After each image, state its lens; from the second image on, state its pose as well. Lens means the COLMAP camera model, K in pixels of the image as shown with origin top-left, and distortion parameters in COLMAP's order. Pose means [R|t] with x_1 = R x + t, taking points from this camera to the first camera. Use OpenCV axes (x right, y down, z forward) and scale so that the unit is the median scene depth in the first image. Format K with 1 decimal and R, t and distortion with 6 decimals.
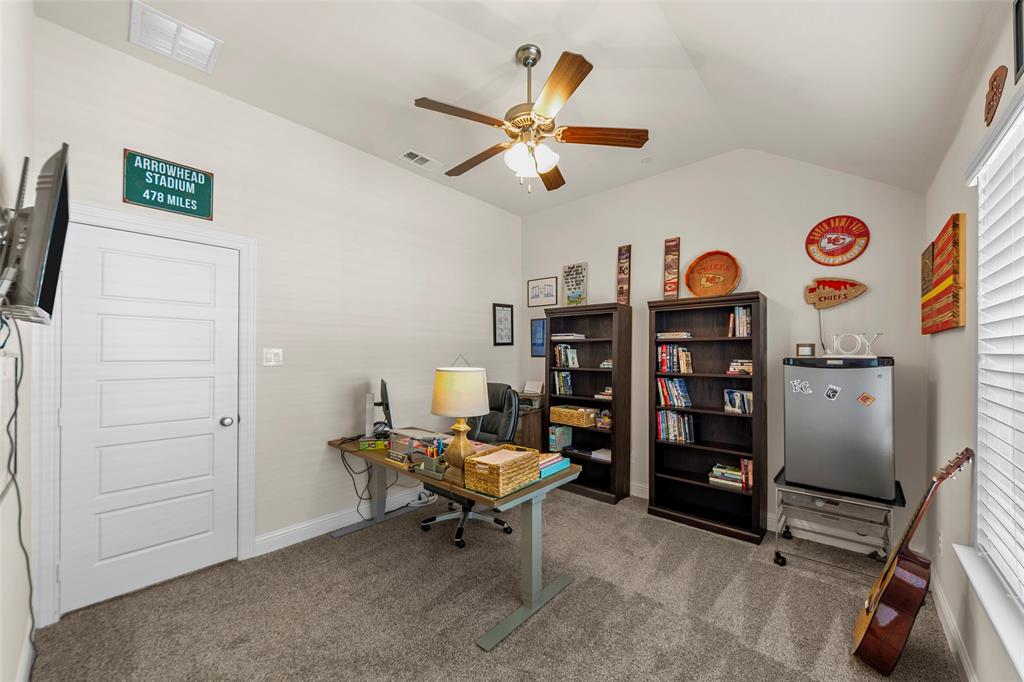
lens RADIAL K [[379.8, 0, 513.2], [0, 379.8, 347.9], [0, 0, 1]] dist [-0.000527, -0.000061]
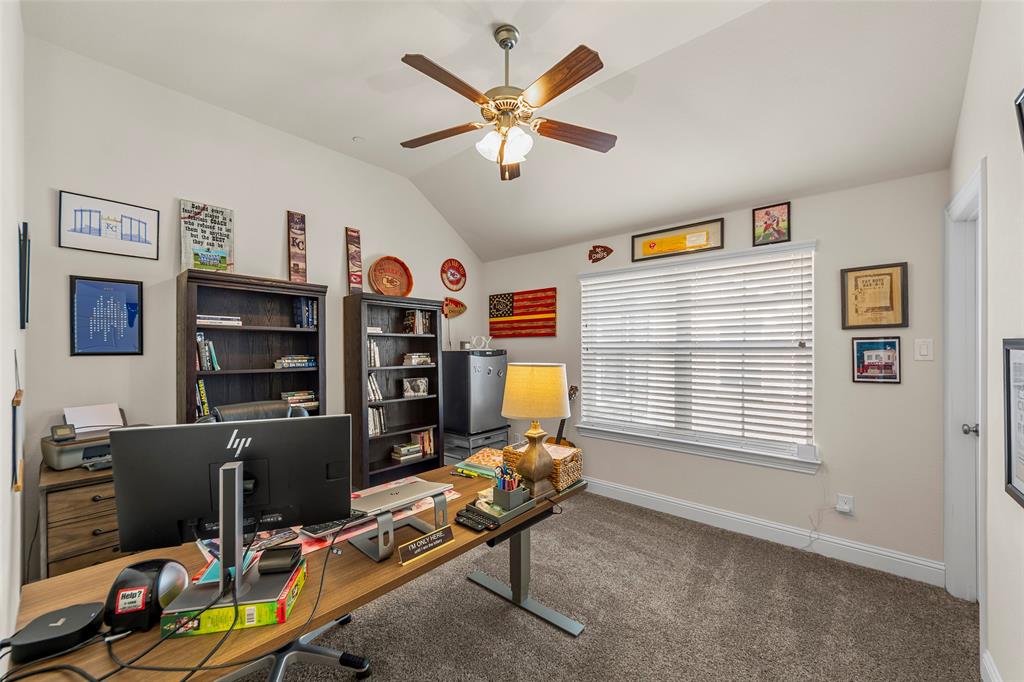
lens RADIAL K [[388.5, 0, 513.5], [0, 388.5, 348.1], [0, 0, 1]] dist [-0.004377, 0.000177]
pose [[-0.009361, 0.001776, 0.999955, -0.610901], [-0.012394, 0.999921, -0.001892, 0.012392], [-0.999879, -0.012412, -0.009338, 0.645010]]
